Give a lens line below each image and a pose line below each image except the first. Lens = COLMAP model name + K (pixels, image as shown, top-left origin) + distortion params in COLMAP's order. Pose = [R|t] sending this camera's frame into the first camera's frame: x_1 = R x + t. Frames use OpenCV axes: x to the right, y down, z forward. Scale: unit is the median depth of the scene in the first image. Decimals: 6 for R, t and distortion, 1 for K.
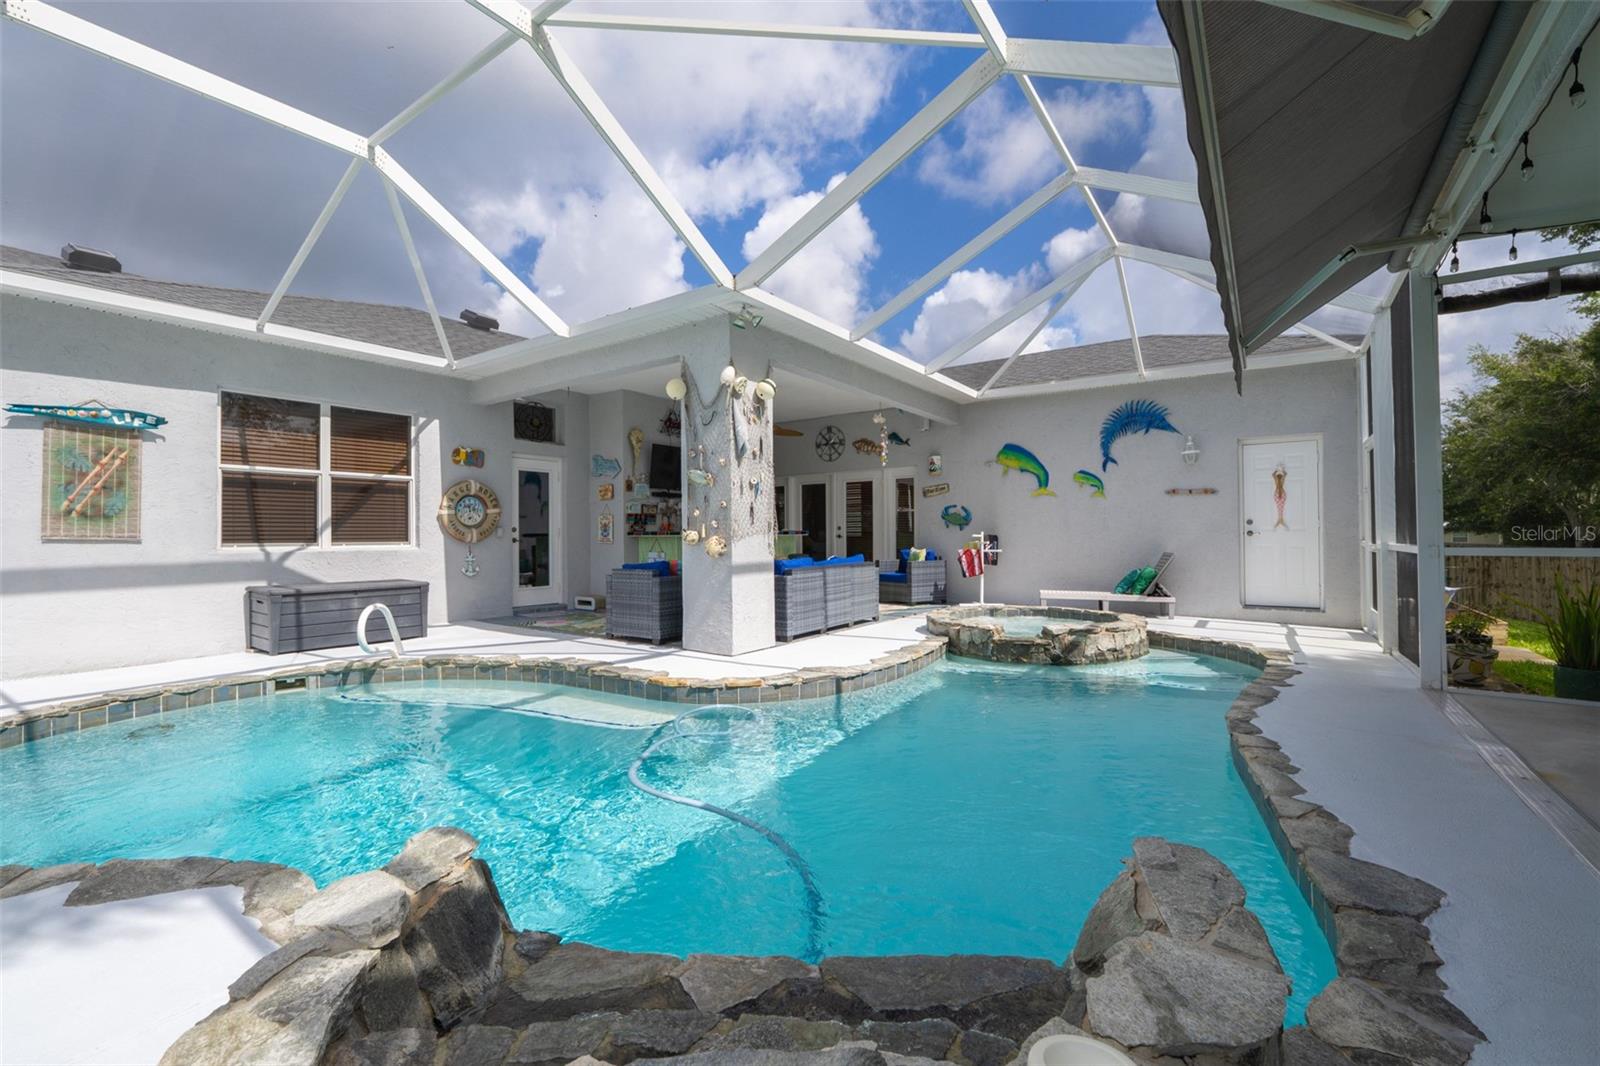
lens RADIAL K [[675.5, 0, 799.2], [0, 675.5, 529.2], [0, 0, 1]] dist [-0.011719, -0.000090]
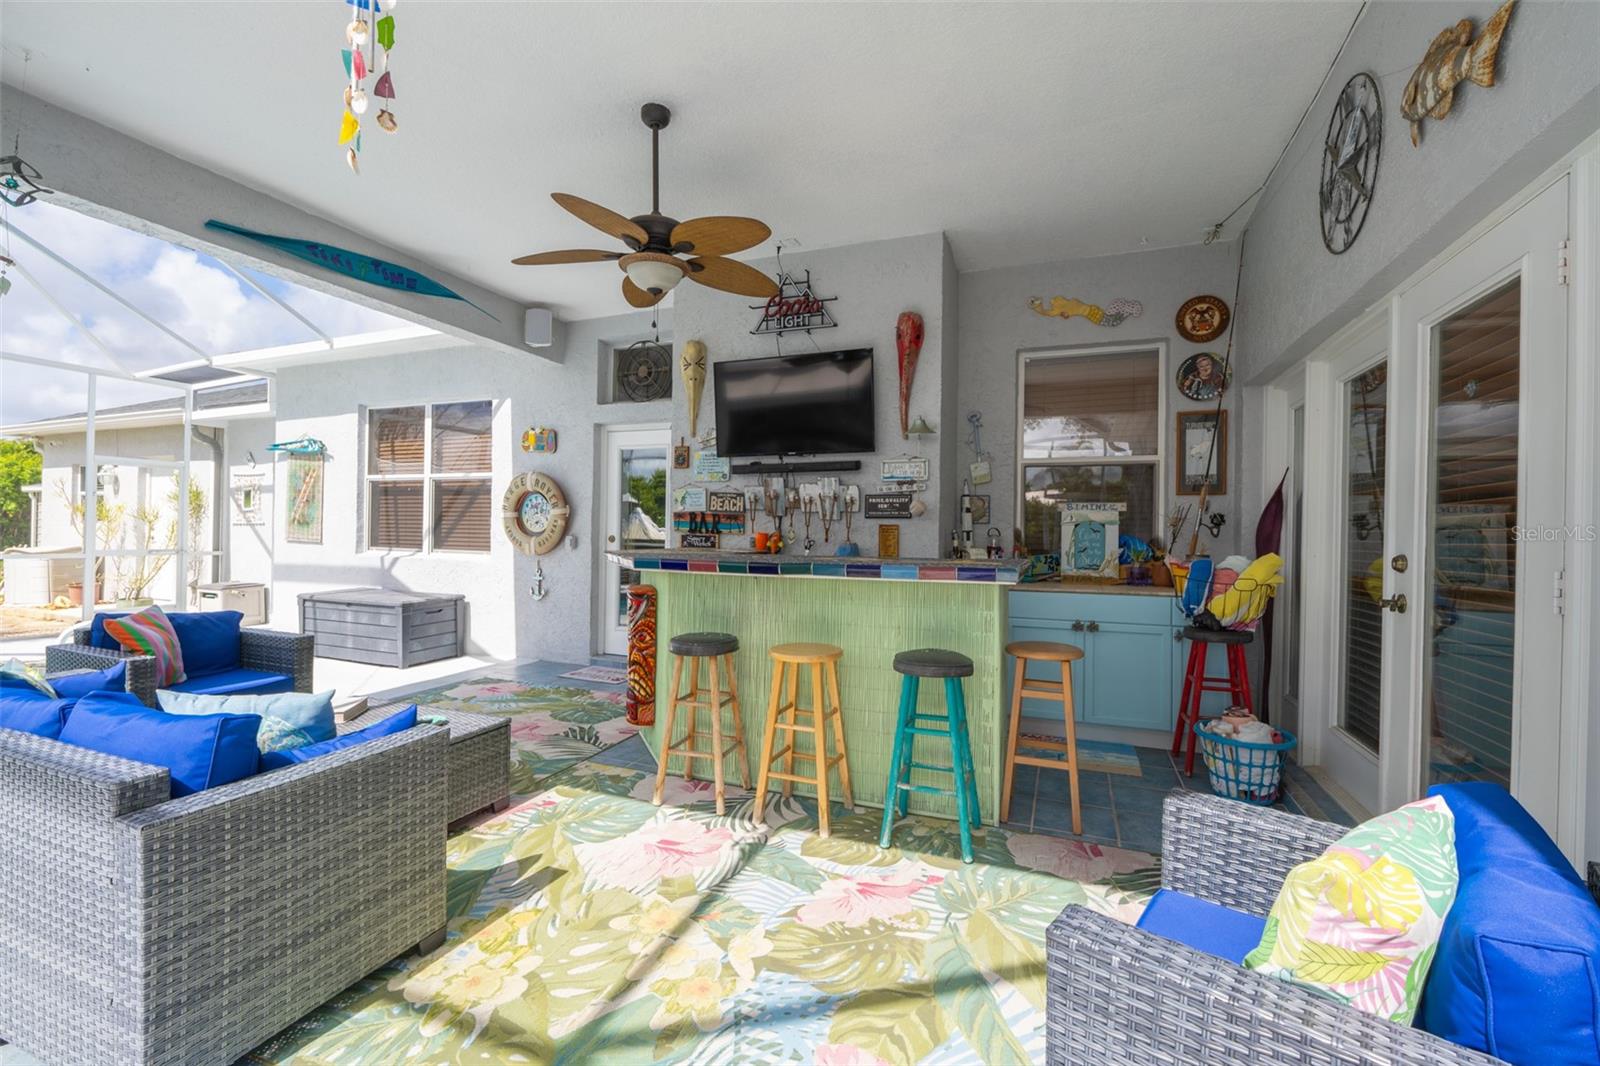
lens RADIAL K [[675.5, 0, 799.2], [0, 675.5, 529.2], [0, 0, 1]] dist [-0.011719, -0.000090]
pose [[0.232692, 0.008777, -0.972511, 0.345799], [-0.006903, 0.999949, 0.007373, -0.018983], [0.972526, 0.004998, 0.232741, 1.268423]]
